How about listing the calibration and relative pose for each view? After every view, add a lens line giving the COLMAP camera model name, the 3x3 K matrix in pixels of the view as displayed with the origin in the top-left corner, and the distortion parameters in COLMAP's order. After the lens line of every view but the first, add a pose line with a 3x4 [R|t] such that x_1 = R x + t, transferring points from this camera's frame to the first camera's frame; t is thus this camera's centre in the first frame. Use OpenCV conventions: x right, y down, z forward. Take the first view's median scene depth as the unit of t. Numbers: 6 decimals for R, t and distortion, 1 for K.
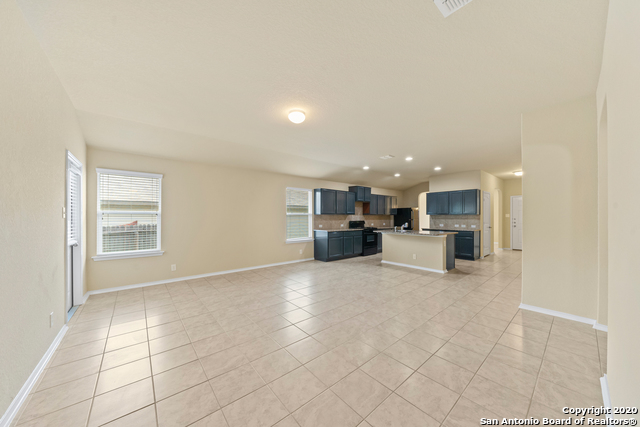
lens RADIAL K [[221.1, 0, 318.8], [0, 221.1, 217.0], [0, 0, 1]] dist [-0.005895, -0.000025]
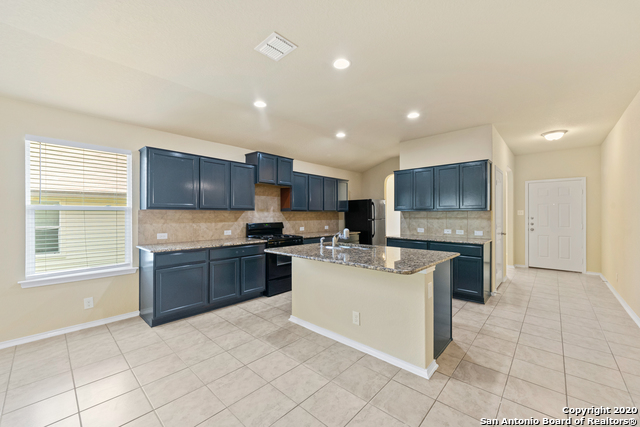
lens RADIAL K [[256.8, 0, 316.0], [0, 256.8, 212.1], [0, 0, 1]] dist [-0.003865, 0.000923]
pose [[0.992421, 0.000709, 0.122885, 0.263557], [0.000582, 0.999945, -0.010466, -0.001376], [-0.122886, 0.010458, 0.992366, 0.478072]]
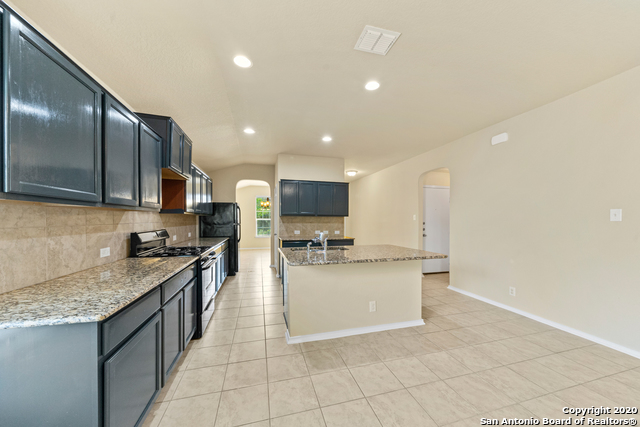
lens RADIAL K [[238.4, 0, 328.7], [0, 238.4, 219.1], [0, 0, 1]] dist [-0.004924, 0.000228]
pose [[0.395313, 0.003862, 0.918539, -0.046965], [-0.001764, 0.999993, -0.003445, 0.000985], [-0.918545, -0.000258, 0.395316, 0.760583]]
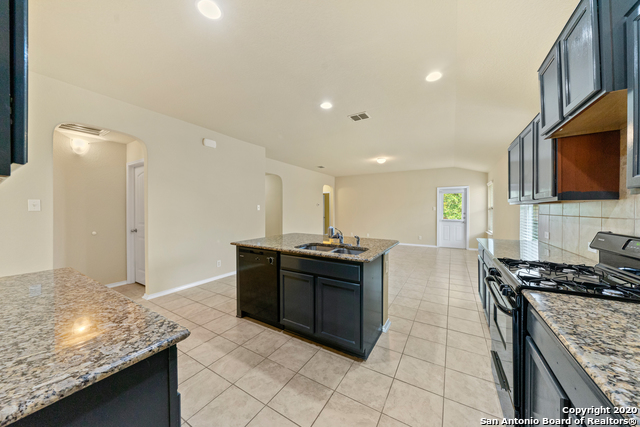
lens RADIAL K [[221.1, 0, 317.3], [0, 221.1, 209.1], [0, 0, 1]] dist [-0.005895, -0.000025]
pose [[-0.948715, -0.000467, -0.316131, 0.516838], [0.000814, 0.999992, -0.003920, -0.000754], [0.316131, -0.003976, -0.948707, 1.295633]]
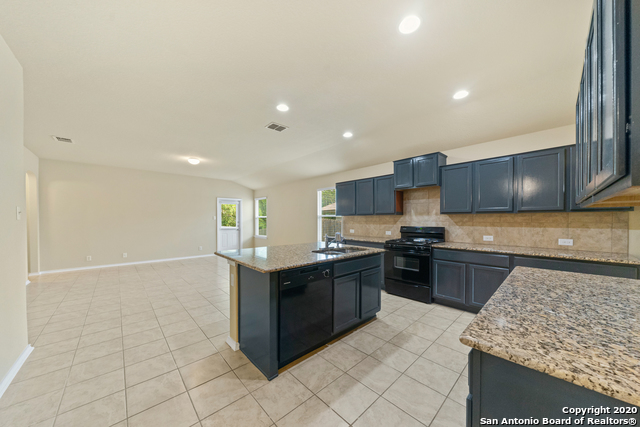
lens RADIAL K [[221.1, 0, 326.4], [0, 221.1, 219.8], [0, 0, 1]] dist [-0.005895, -0.000025]
pose [[0.066016, 0.004638, -0.997808, 0.802971], [0.001589, 0.999987, 0.004753, -0.001109], [0.997817, -0.001899, 0.066008, 0.910469]]
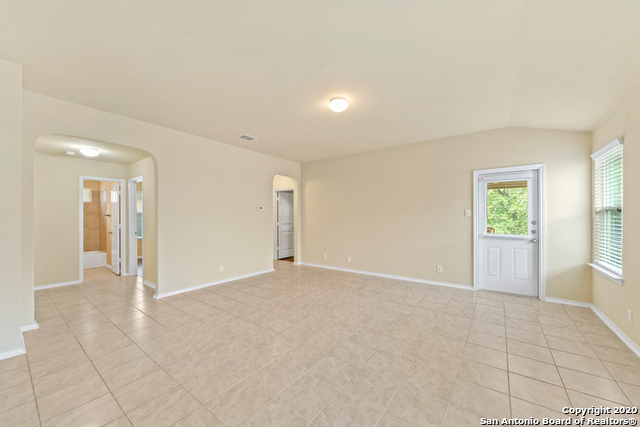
lens RADIAL K [[238.4, 0, 315.7], [0, 238.4, 216.4], [0, 0, 1]] dist [-0.004924, 0.000228]
pose [[-0.975720, 0.005056, -0.218962, 0.097281], [0.006102, 0.999973, -0.004103, 0.002066], [0.218935, -0.005340, -0.975725, 0.916257]]
